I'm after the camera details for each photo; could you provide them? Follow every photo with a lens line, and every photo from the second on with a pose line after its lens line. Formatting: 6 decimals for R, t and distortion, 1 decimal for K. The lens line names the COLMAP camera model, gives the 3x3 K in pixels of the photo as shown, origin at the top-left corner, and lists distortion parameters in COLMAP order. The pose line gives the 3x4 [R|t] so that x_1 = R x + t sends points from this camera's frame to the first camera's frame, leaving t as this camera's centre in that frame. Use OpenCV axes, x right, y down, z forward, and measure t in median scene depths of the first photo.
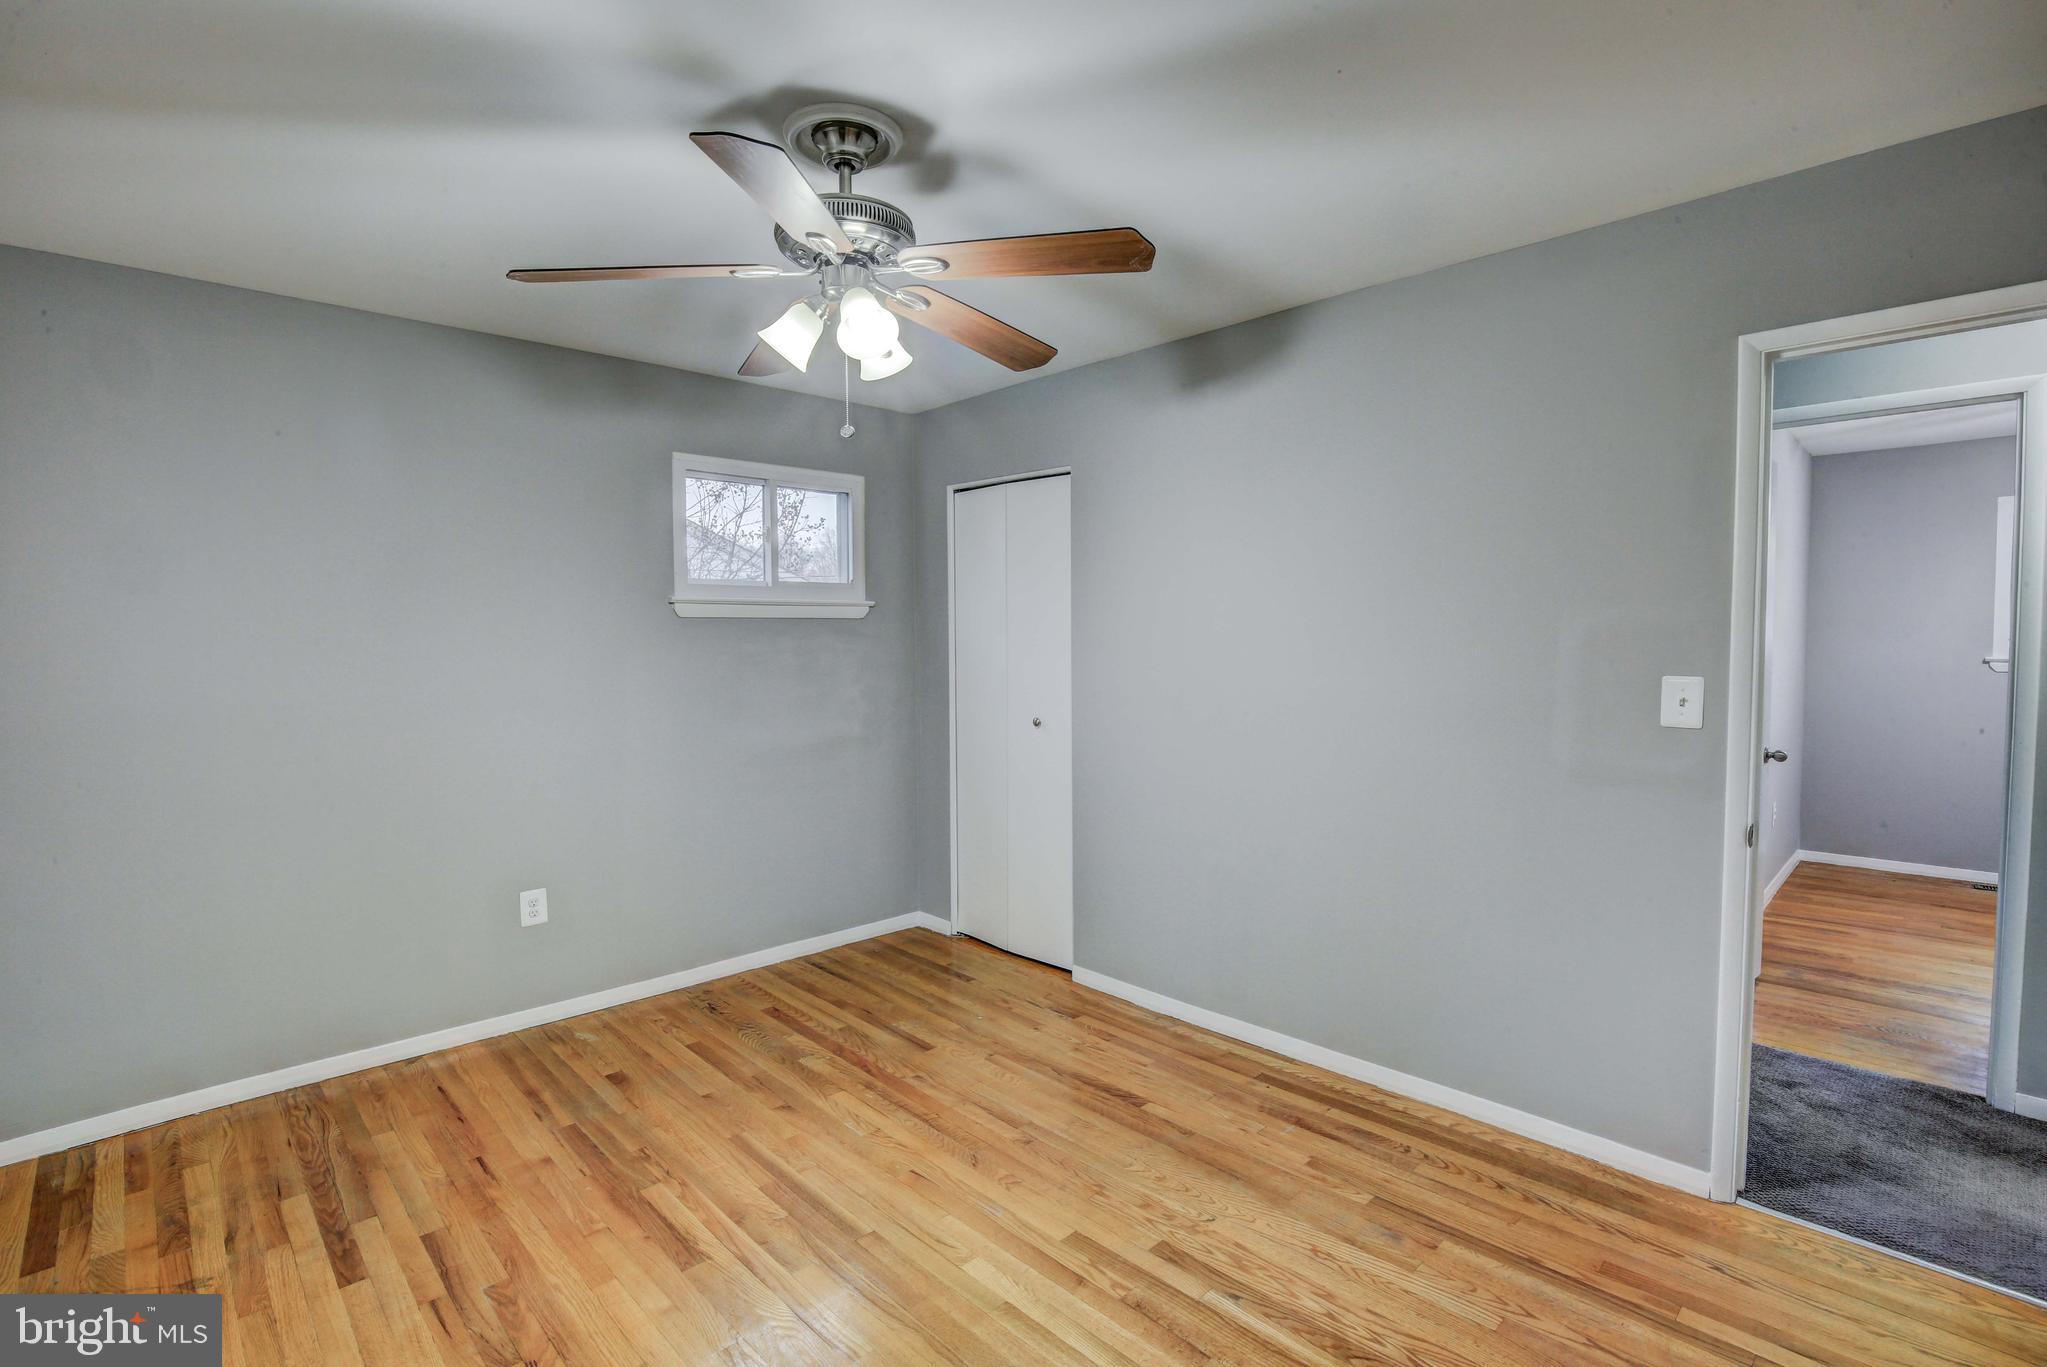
lens RADIAL K [[947.4, 0, 1012.1], [0, 947.4, 678.6], [0, 0, 1]] dist [-0.036781, 0.008545]
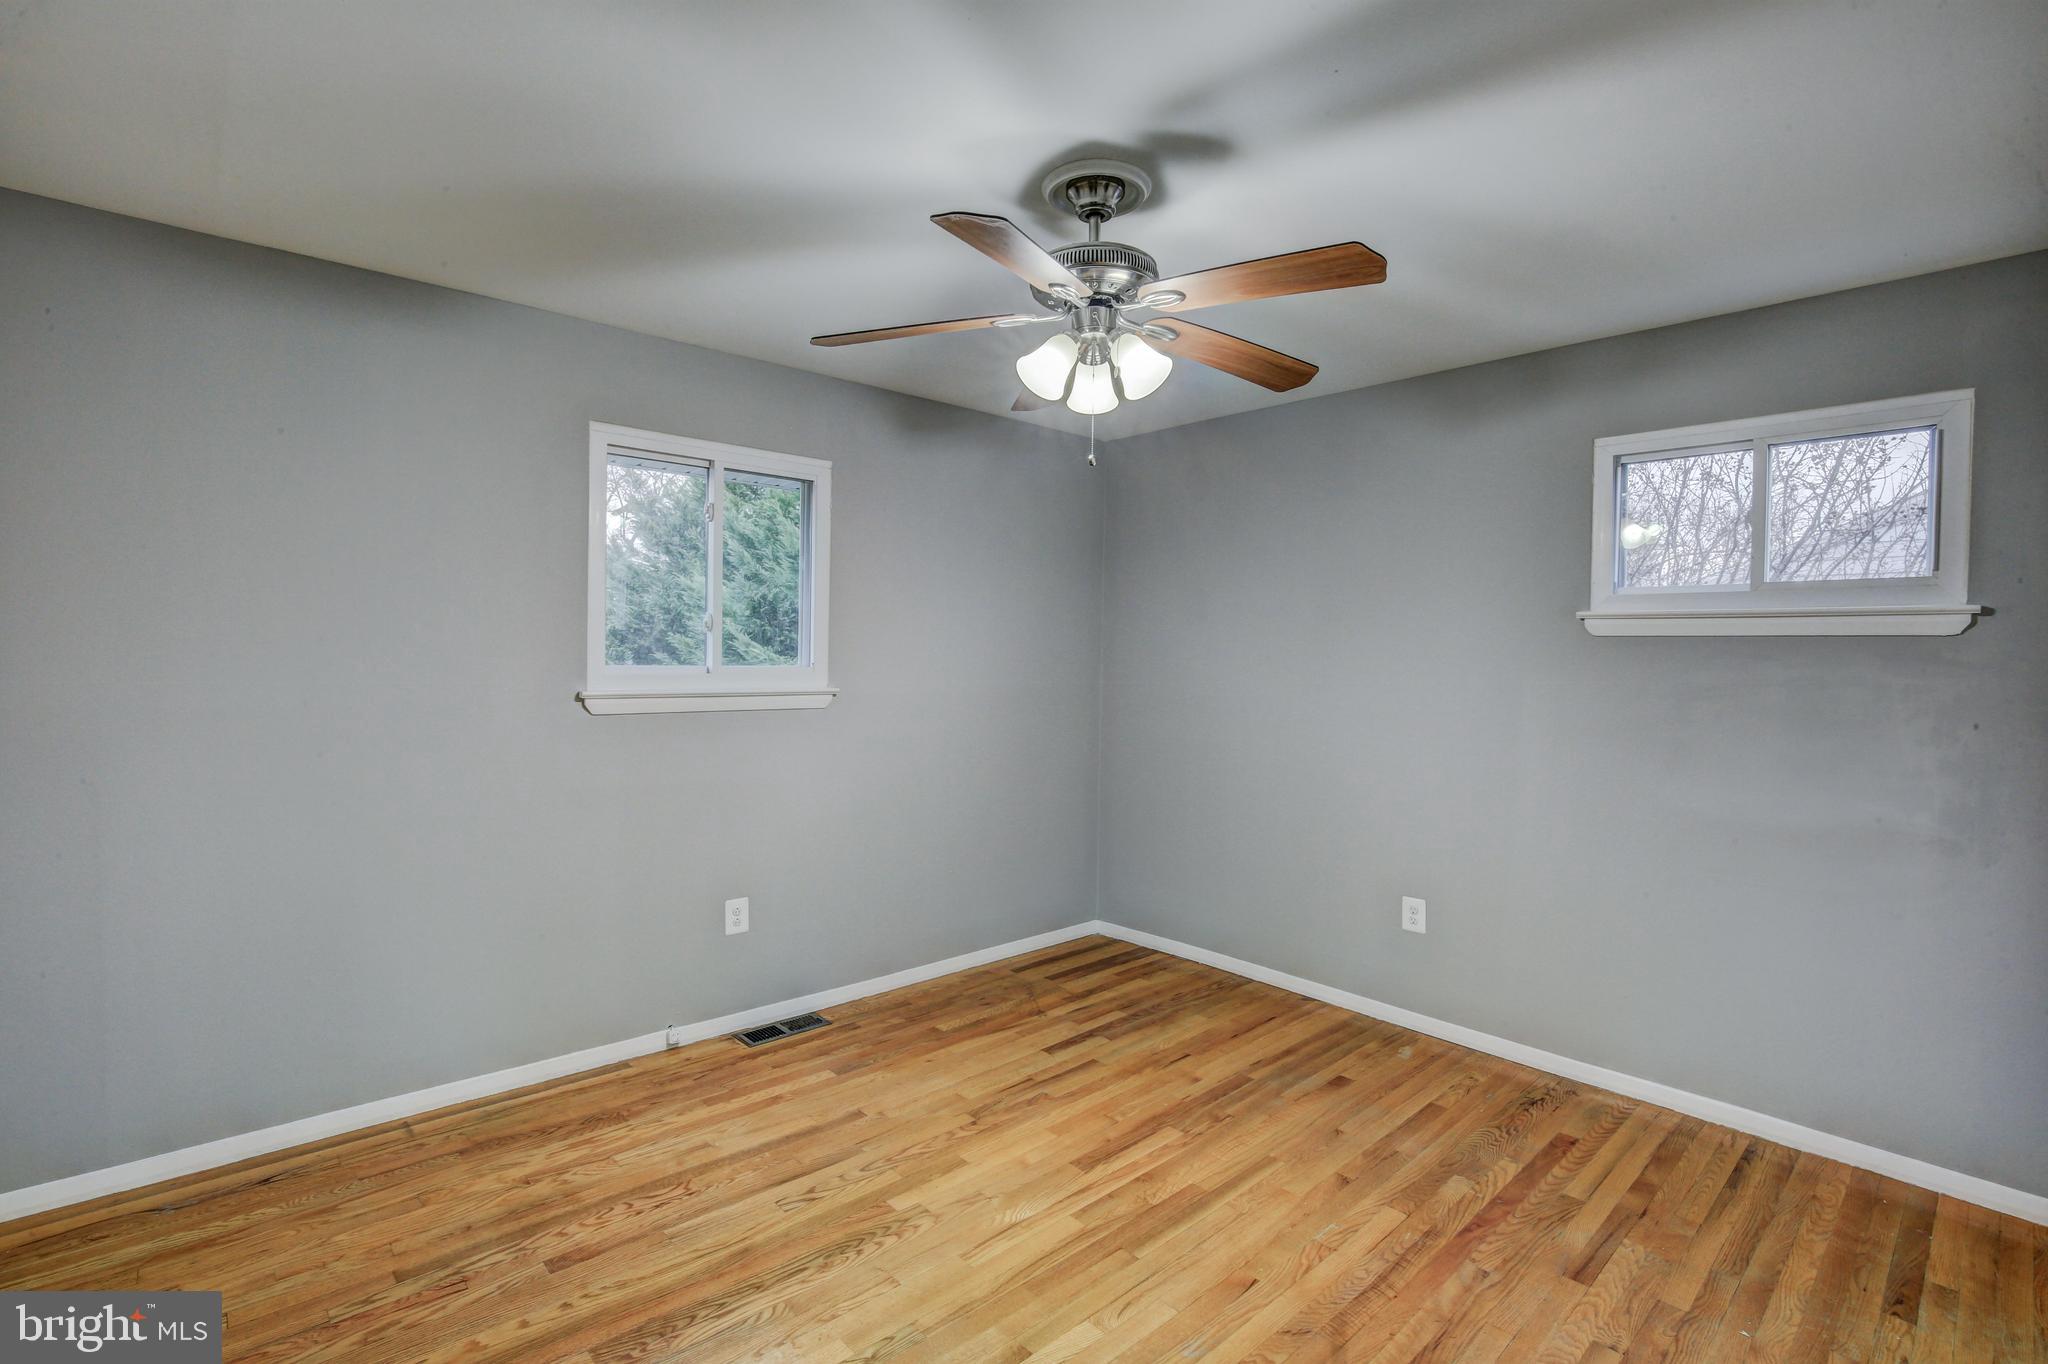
lens RADIAL K [[947.9, 0, 1012.6], [0, 947.9, 677.1], [0, 0, 1]] dist [-0.036781, 0.008545]
pose [[-0.034005, 0.033171, -0.998871, 0.627424], [-0.060096, 0.997573, 0.035174, -0.034646], [0.997613, 0.061224, -0.031929, 0.661735]]
